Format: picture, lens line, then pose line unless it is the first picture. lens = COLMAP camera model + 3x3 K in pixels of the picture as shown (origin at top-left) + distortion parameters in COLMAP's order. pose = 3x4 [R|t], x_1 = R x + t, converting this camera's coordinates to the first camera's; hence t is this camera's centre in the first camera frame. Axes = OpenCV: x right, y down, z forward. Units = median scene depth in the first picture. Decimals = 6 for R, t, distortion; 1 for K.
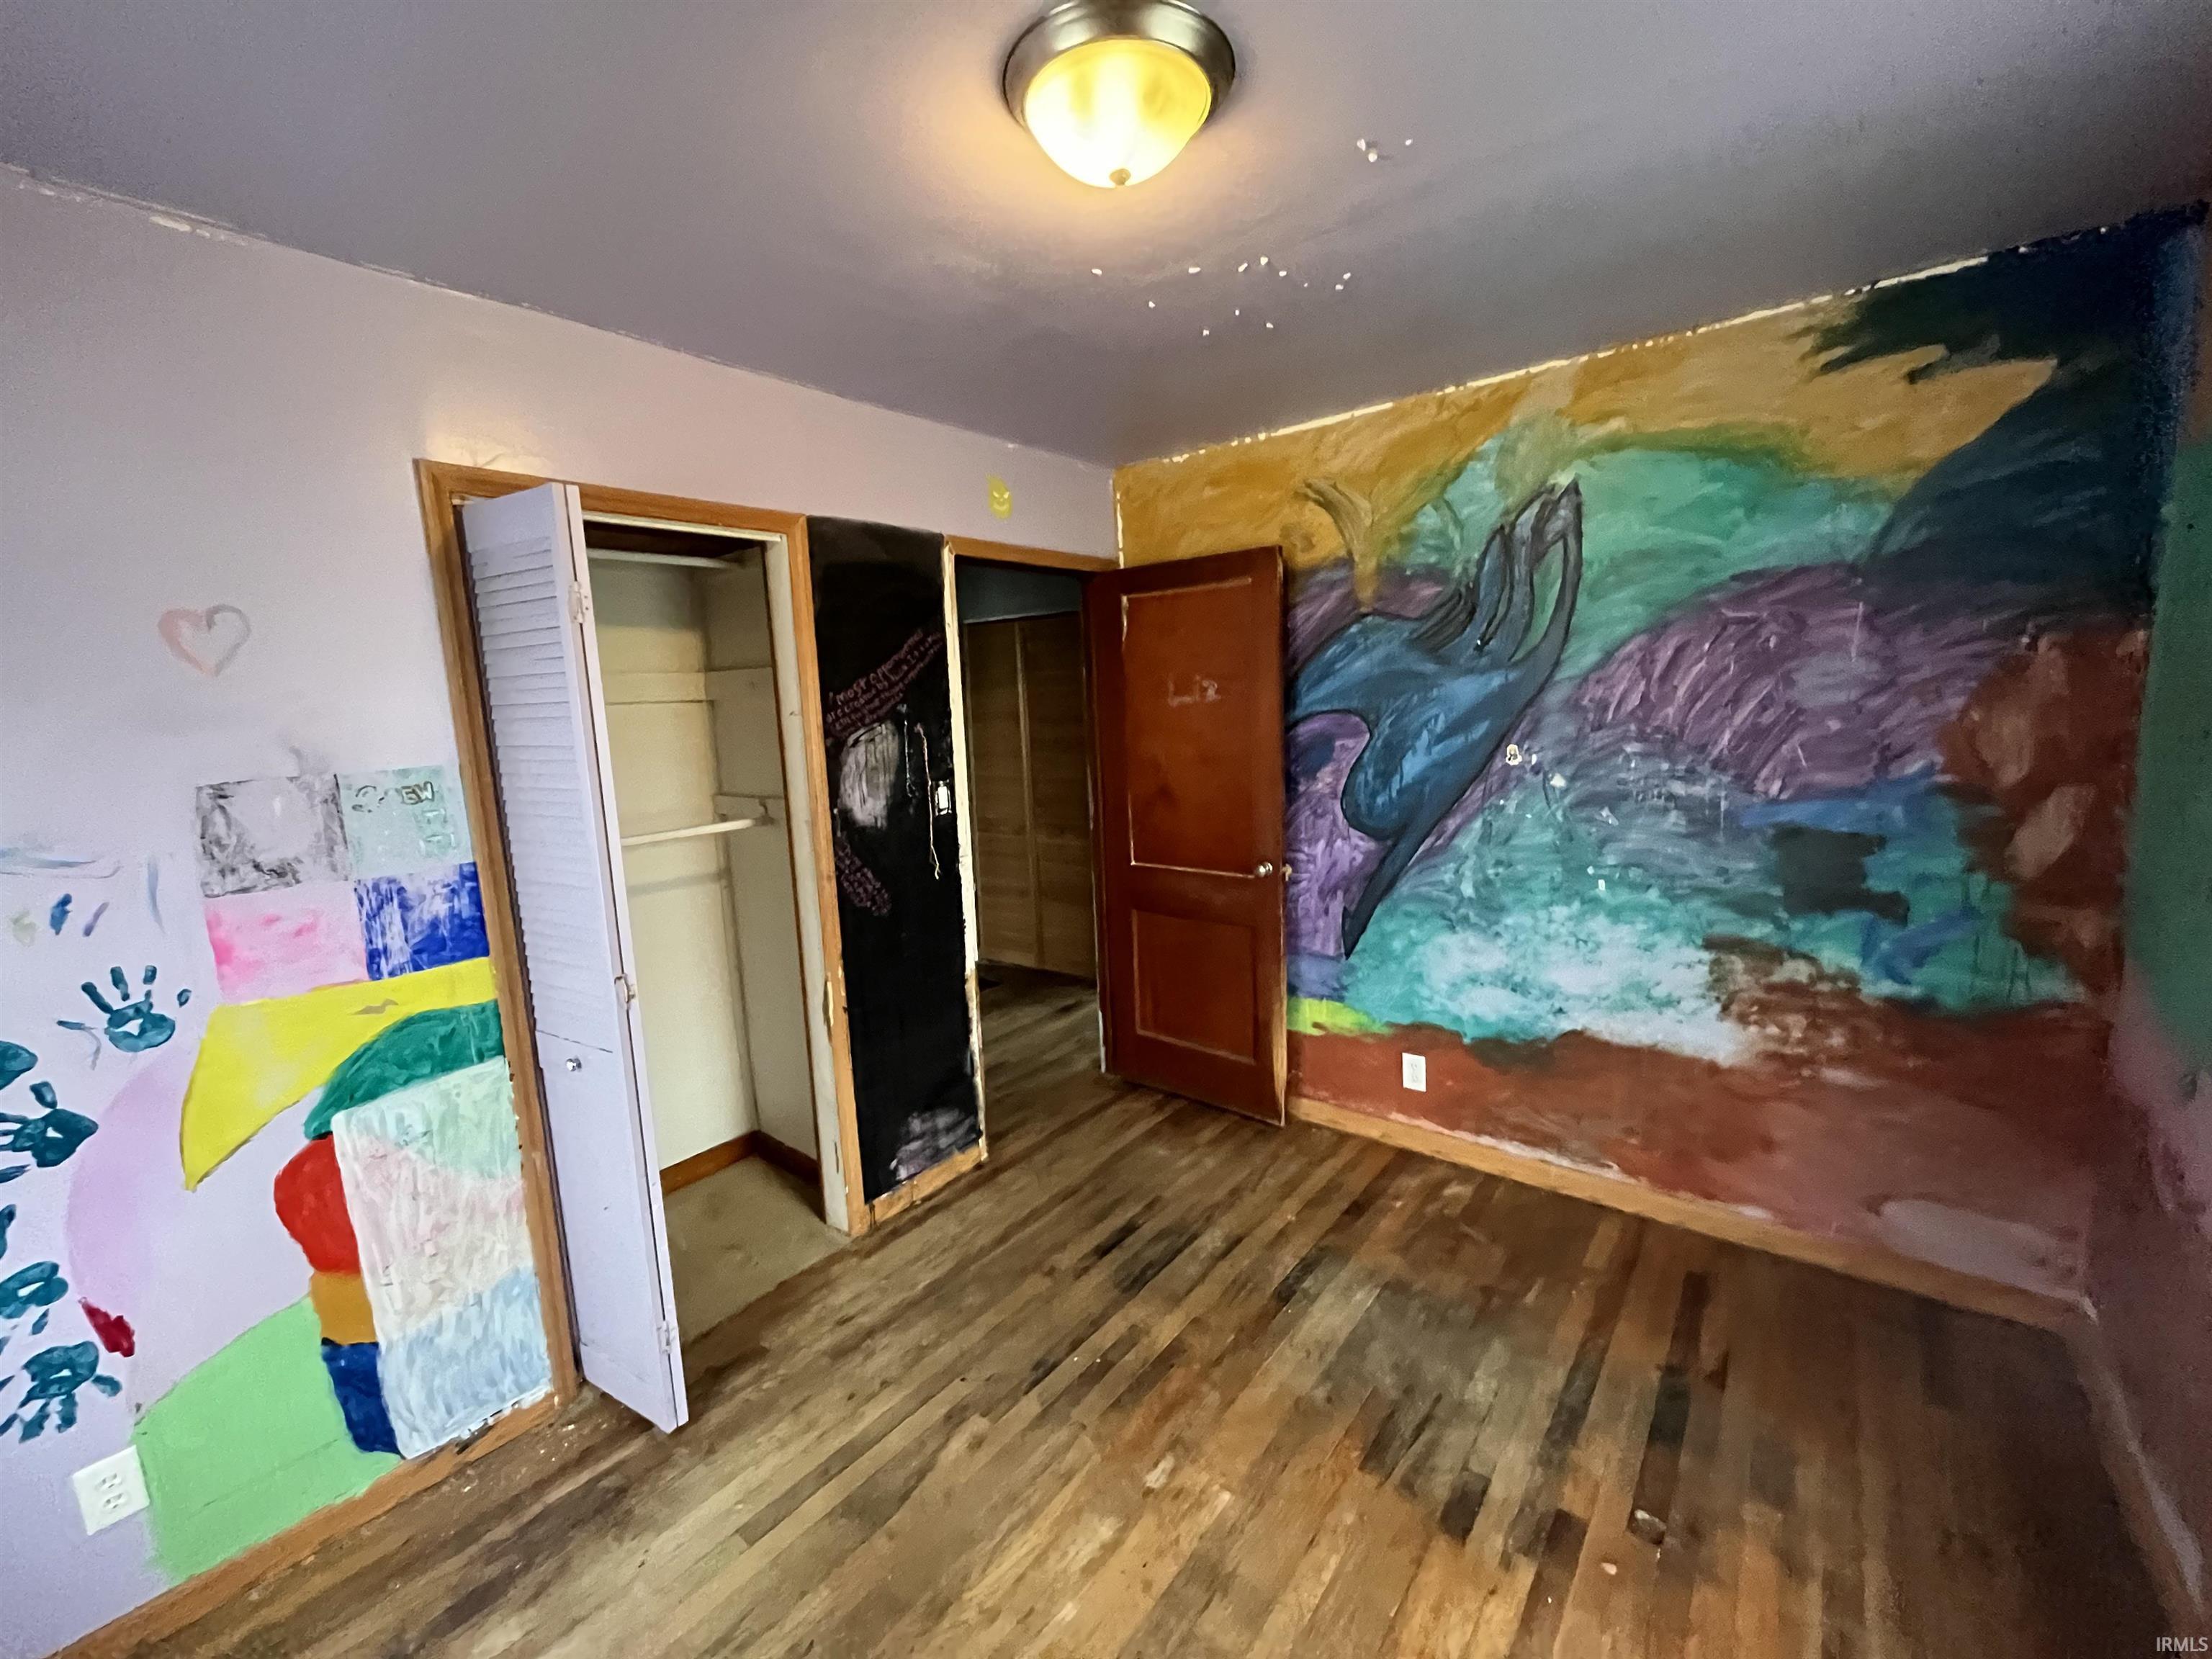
lens RADIAL K [[898.2, 0, 1106.0], [0, 898.2, 835.8], [0, 0, 1]] dist [-0.000474, 0.000289]
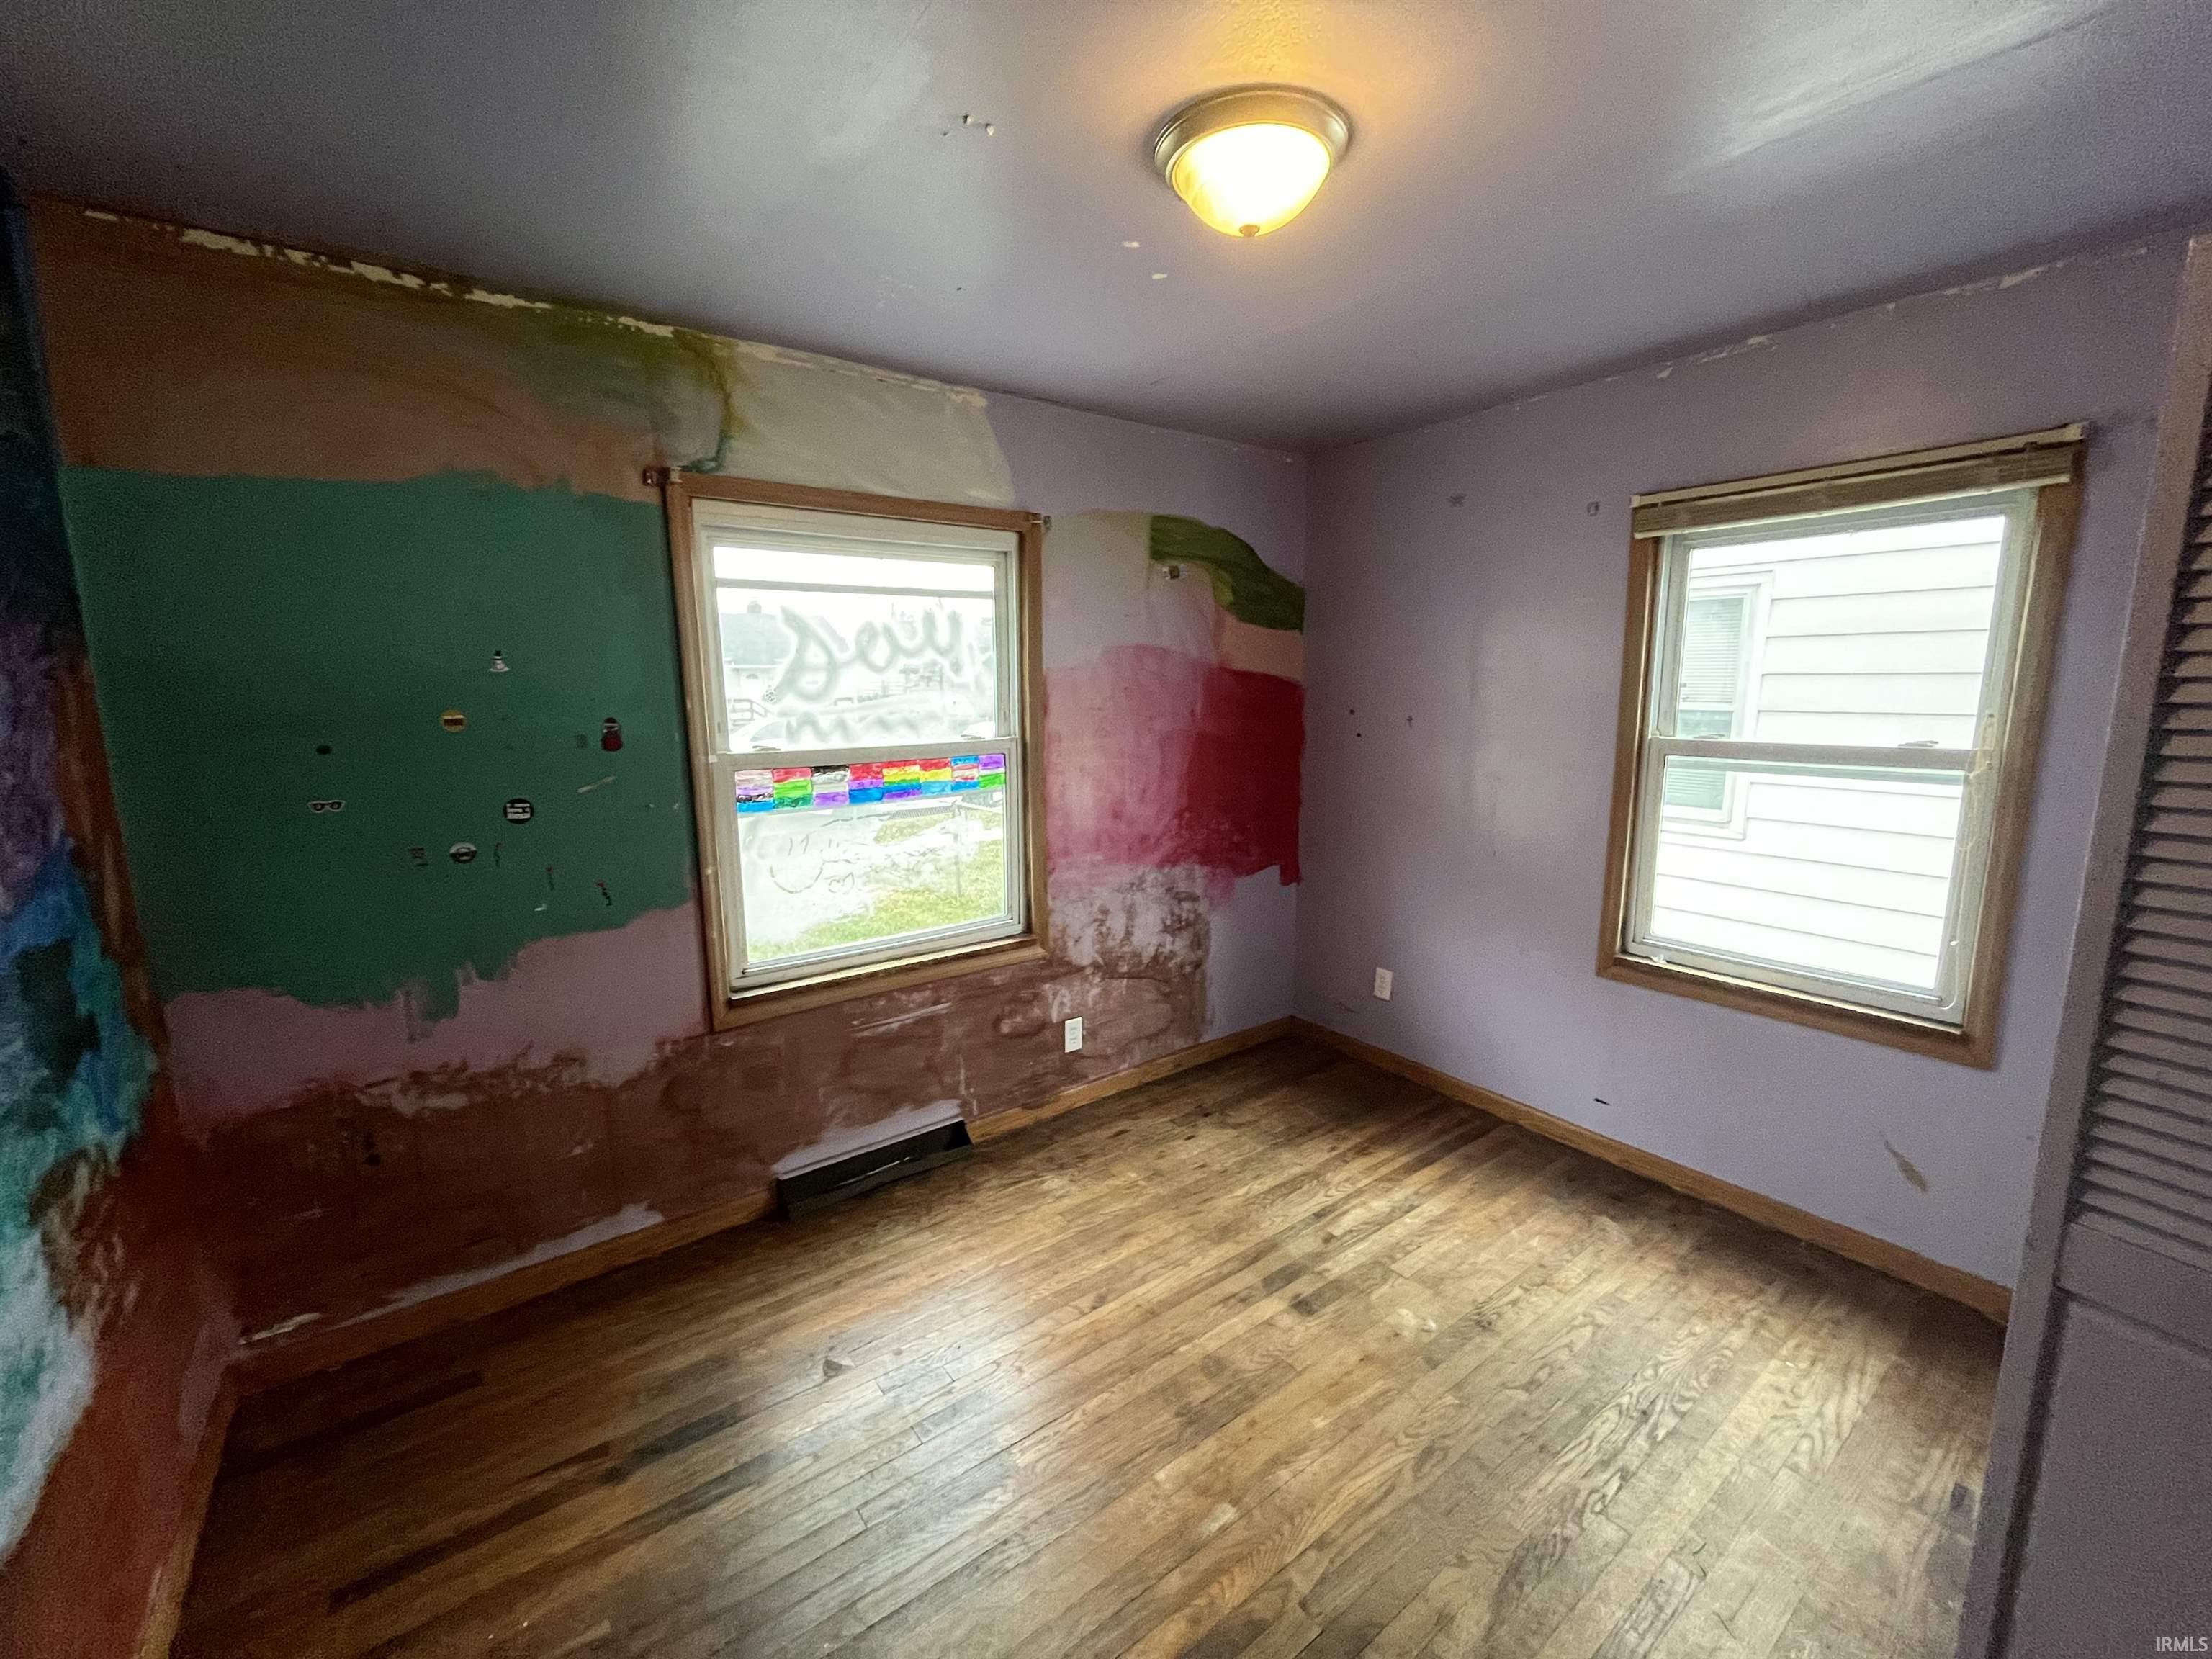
lens RADIAL K [[898.2, 0, 1105.0], [0, 898.2, 820.5], [0, 0, 1]] dist [-0.000474, 0.000289]
pose [[-0.964575, 0.005422, 0.263753, -0.074046], [0.083504, 0.954657, 0.285759, -0.250979], [-0.250244, 0.297660, -0.921291, 1.659973]]
